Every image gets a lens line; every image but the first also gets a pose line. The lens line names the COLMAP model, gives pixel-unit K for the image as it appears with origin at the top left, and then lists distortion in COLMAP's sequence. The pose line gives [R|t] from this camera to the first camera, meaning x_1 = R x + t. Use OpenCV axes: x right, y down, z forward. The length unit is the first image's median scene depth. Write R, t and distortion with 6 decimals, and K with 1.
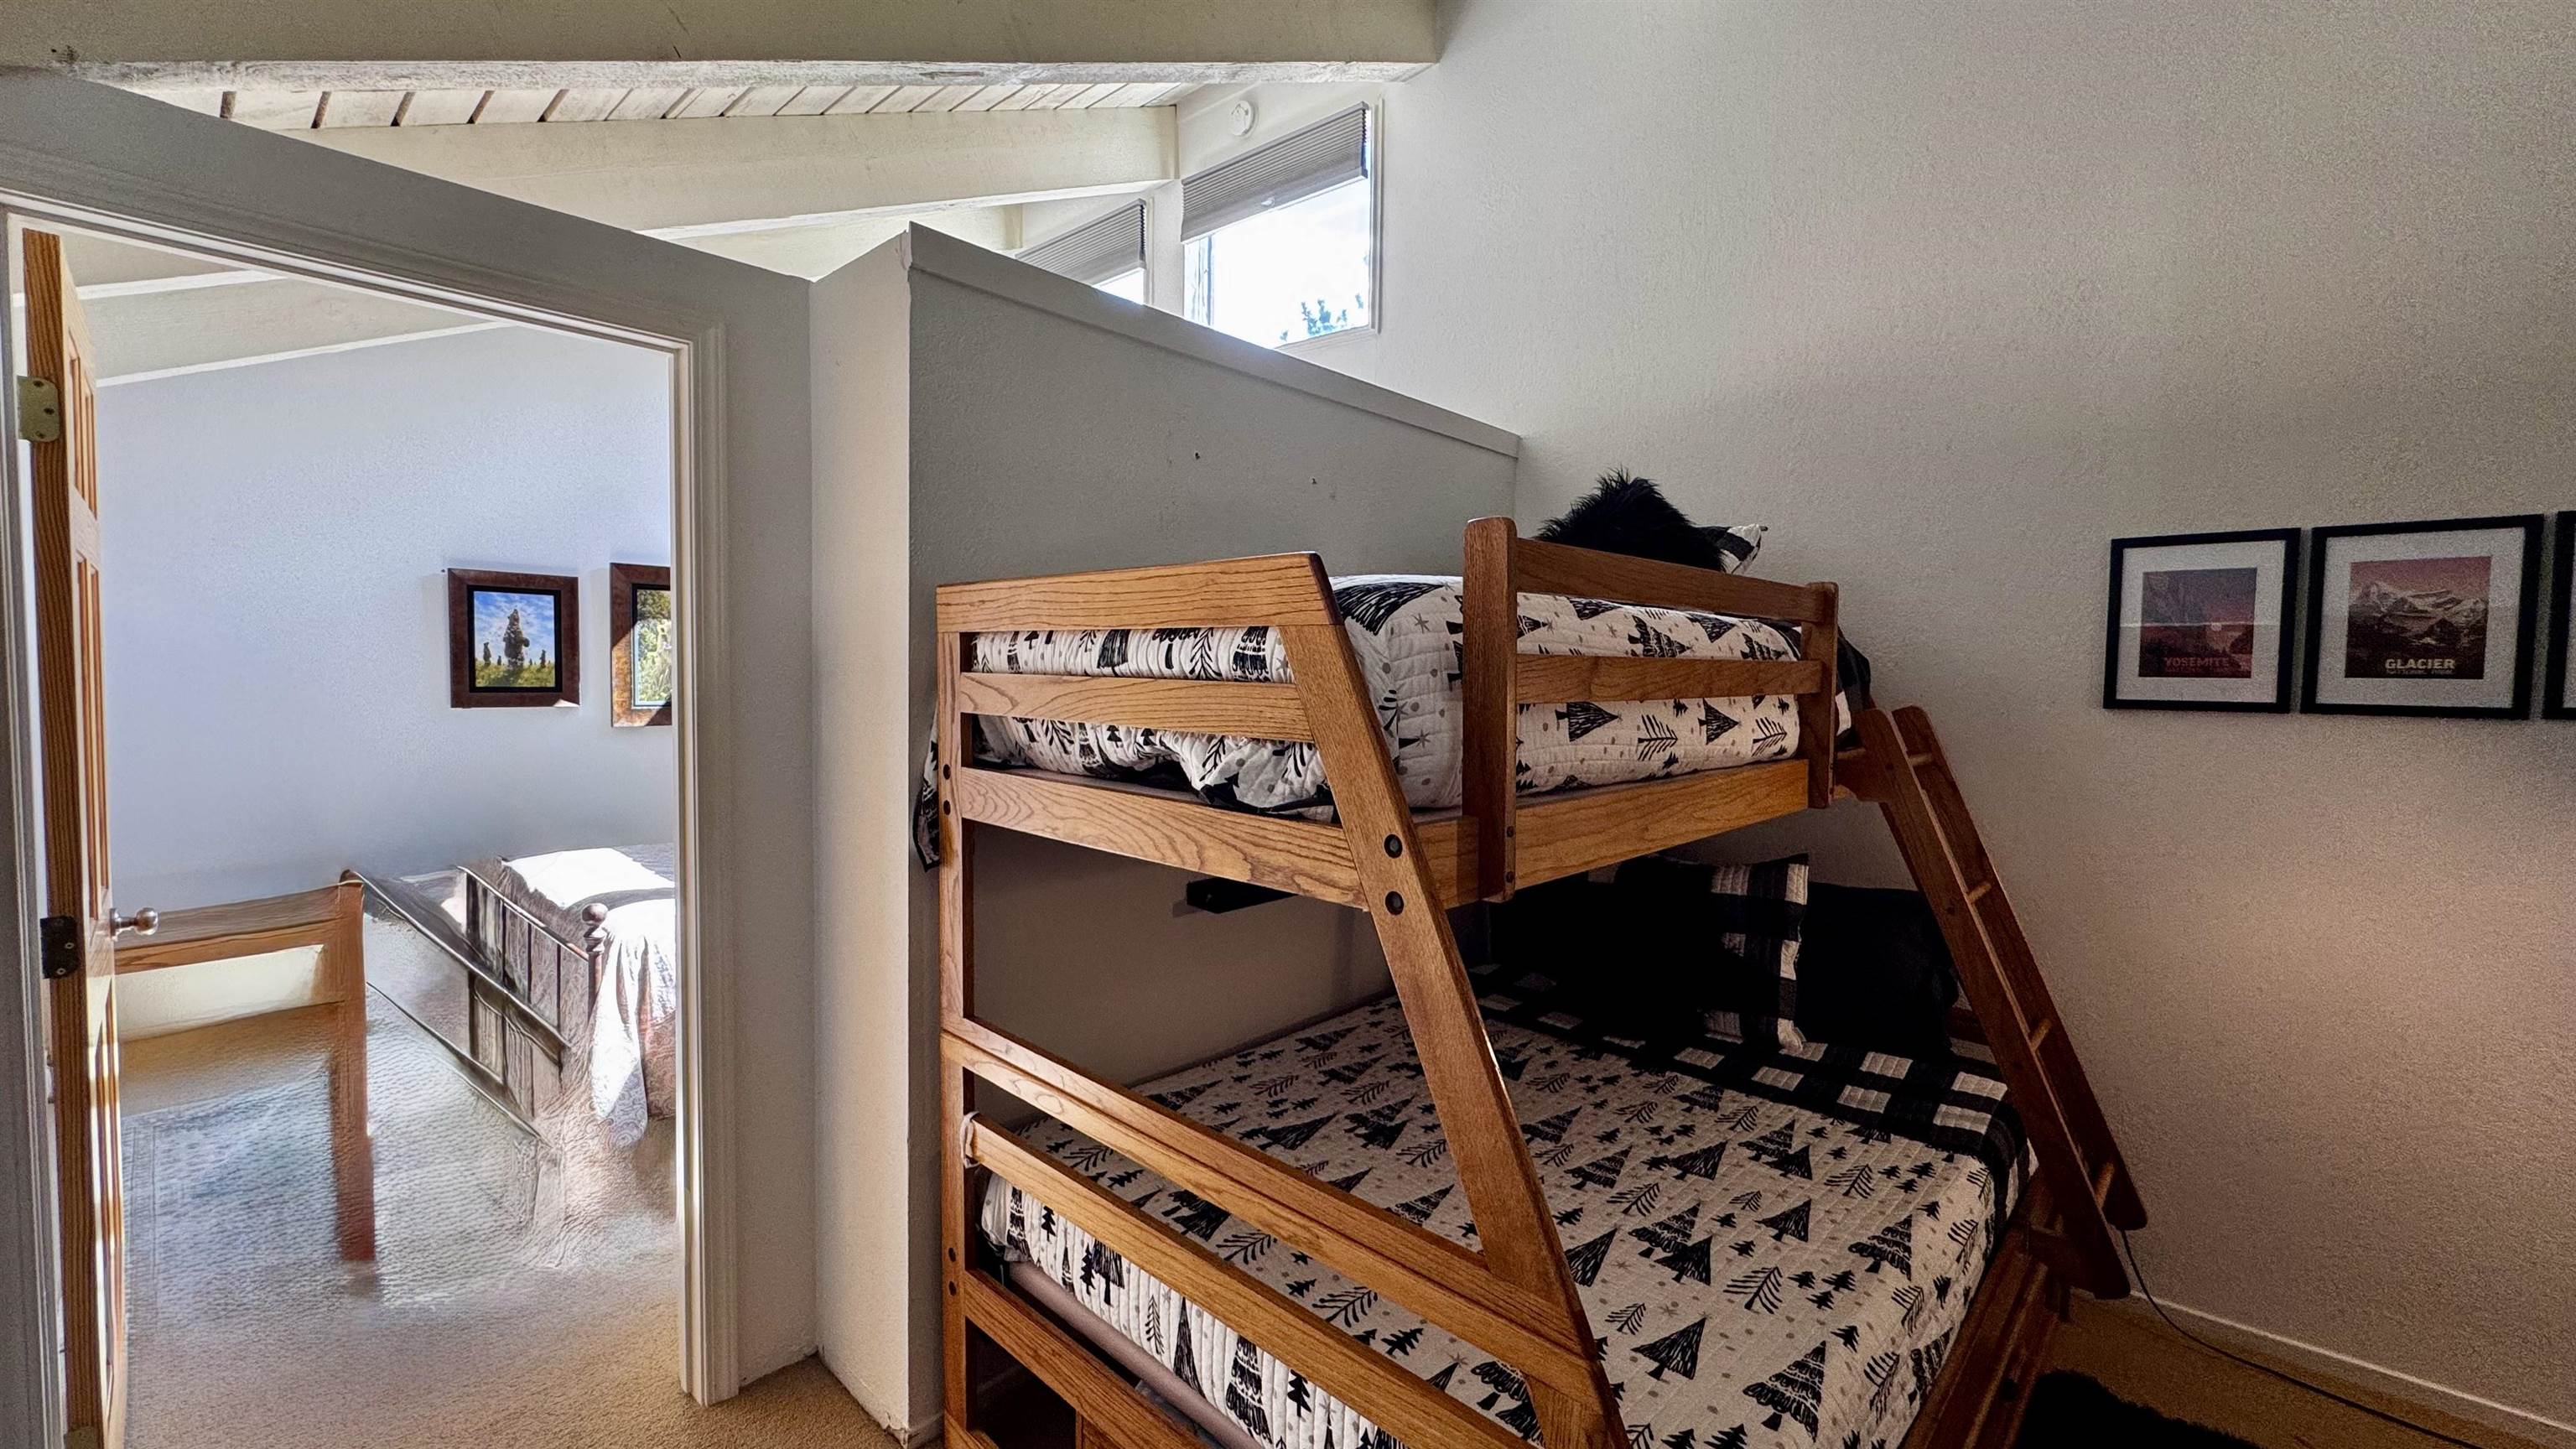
lens RADIAL K [[1029.0, 0, 1288.0], [0, 1029.0, 724.5], [0, 0, 1]] dist [-0.000431, -0.000450]
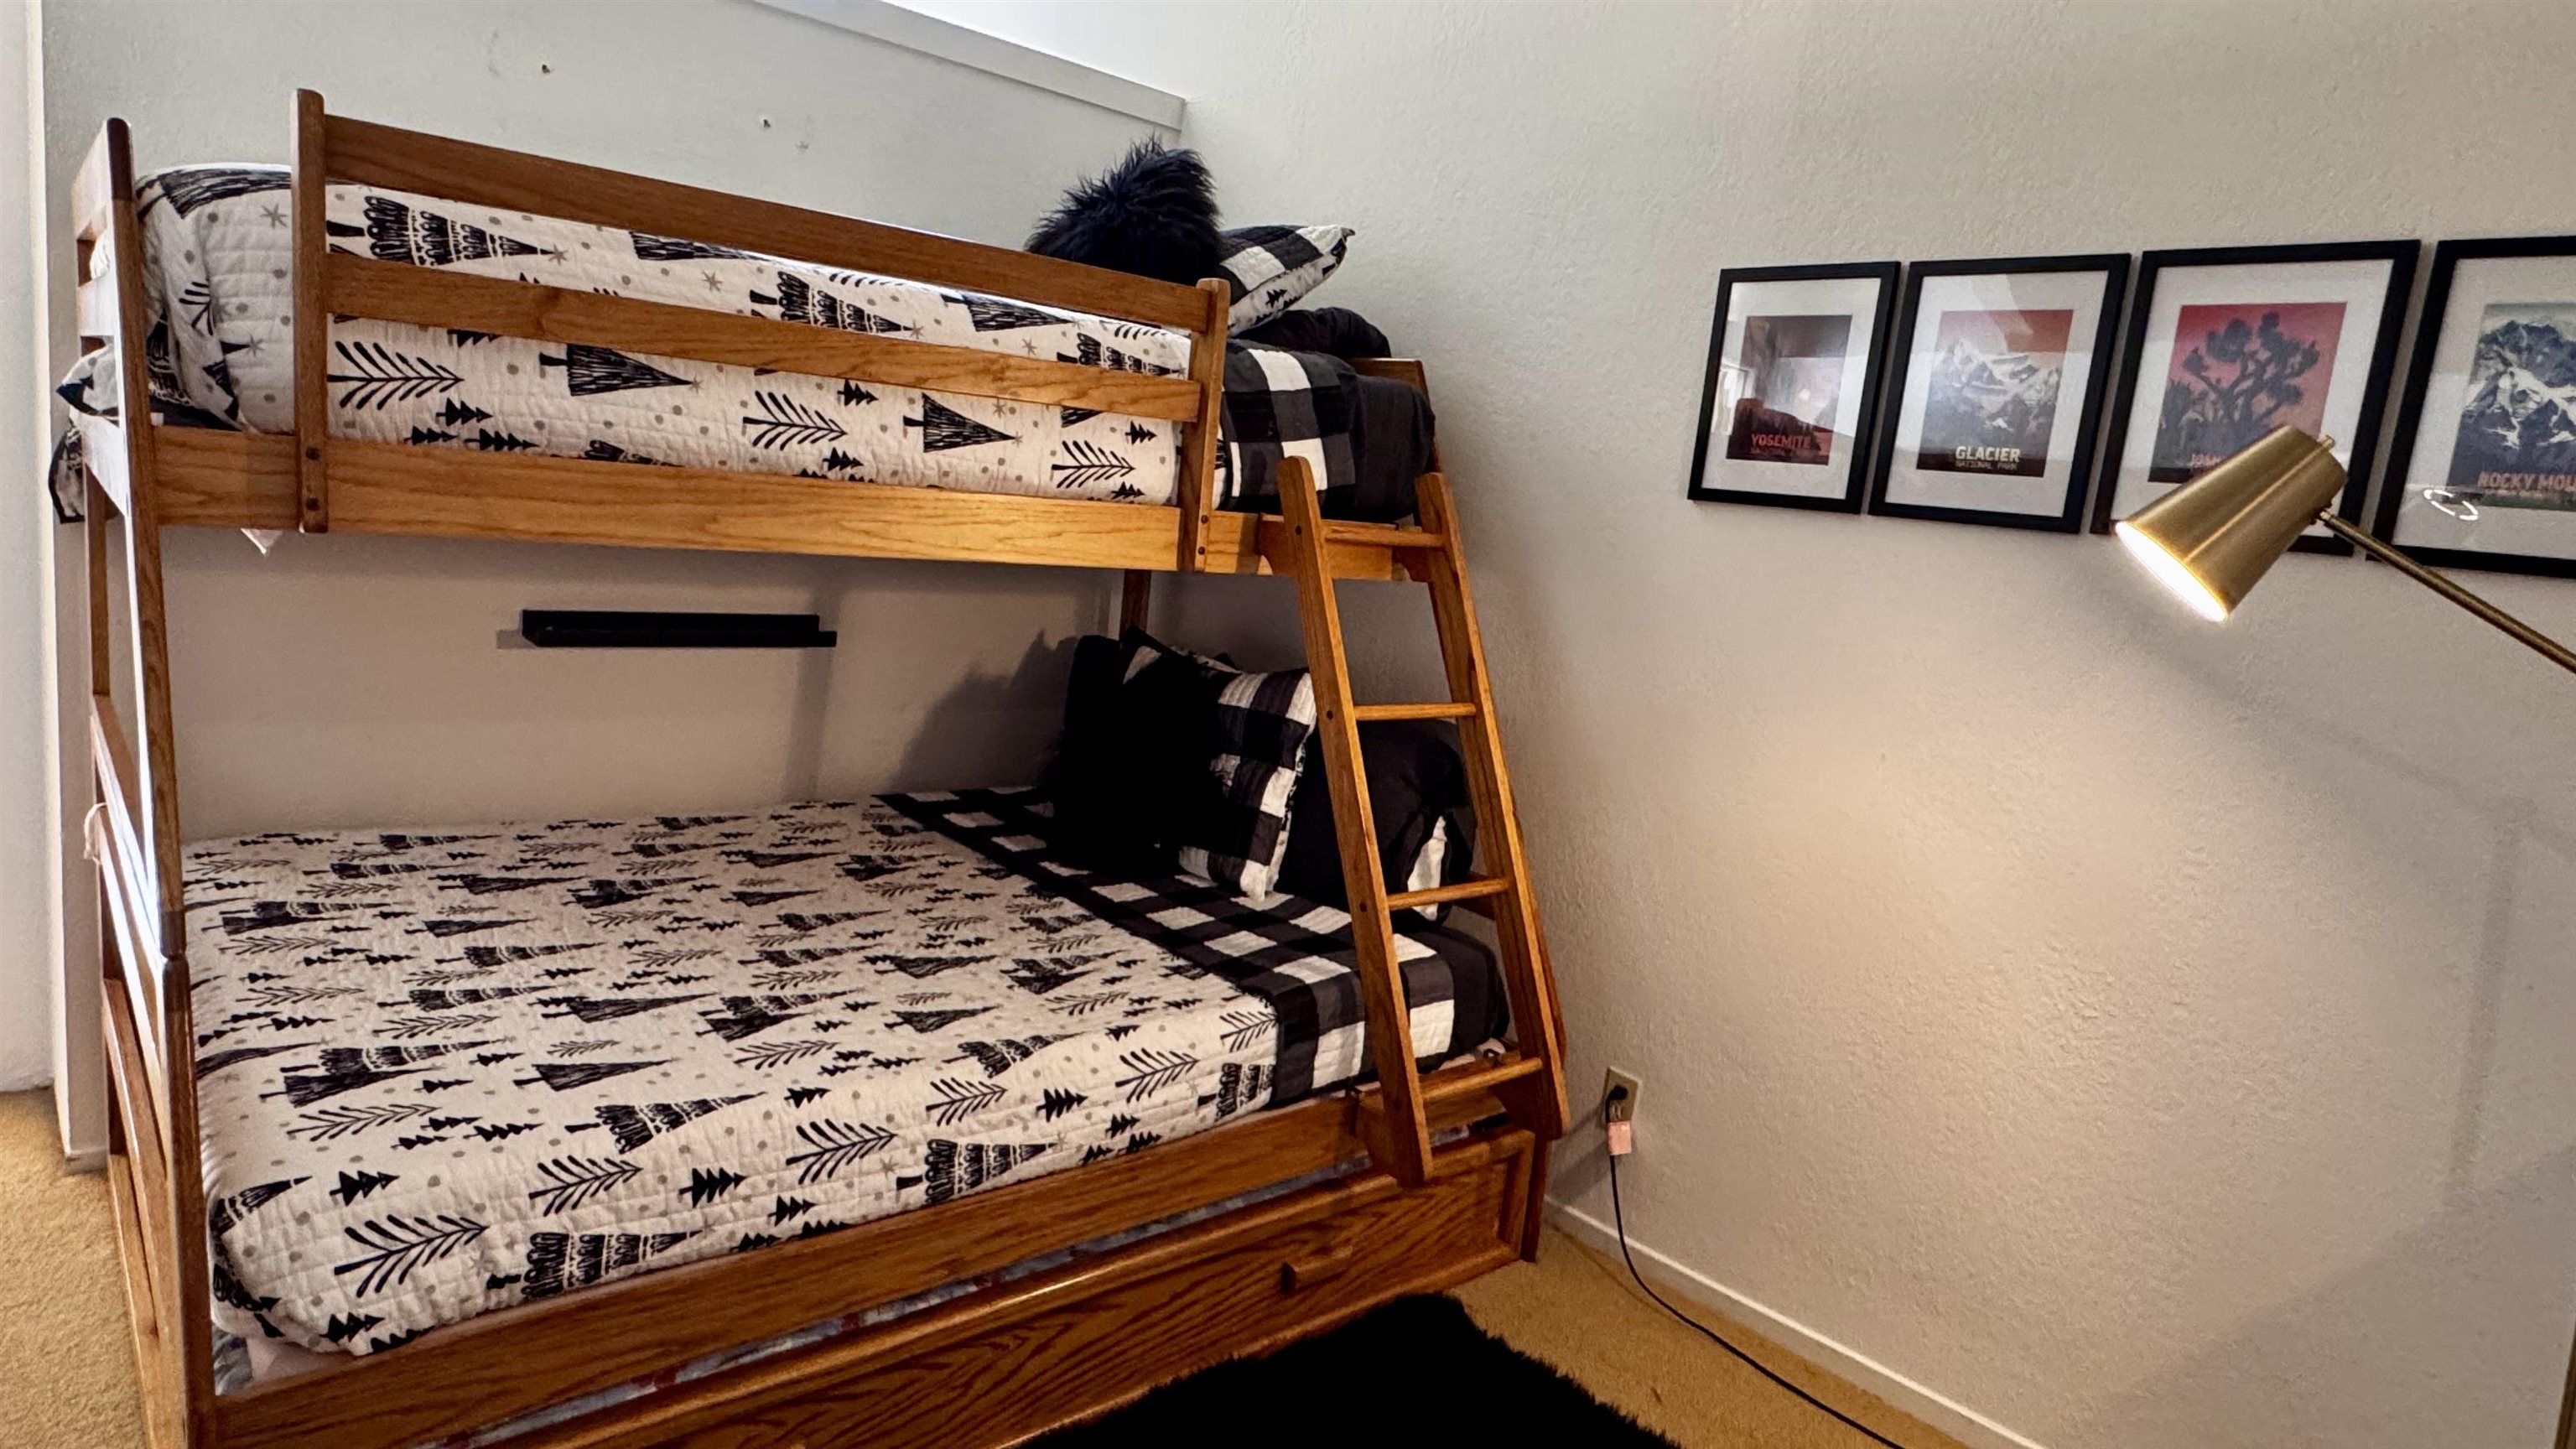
lens RADIAL K [[1471.6, 0, 1288.0], [0, 1471.6, 724.5], [0, 0, 1]] dist [-0.001949, -0.000740]
pose [[0.990710, 0.105386, -0.085946, 0.715692], [-0.096162, 0.989790, 0.105205, 0.072853], [0.096155, -0.095963, 0.990730, -0.128825]]
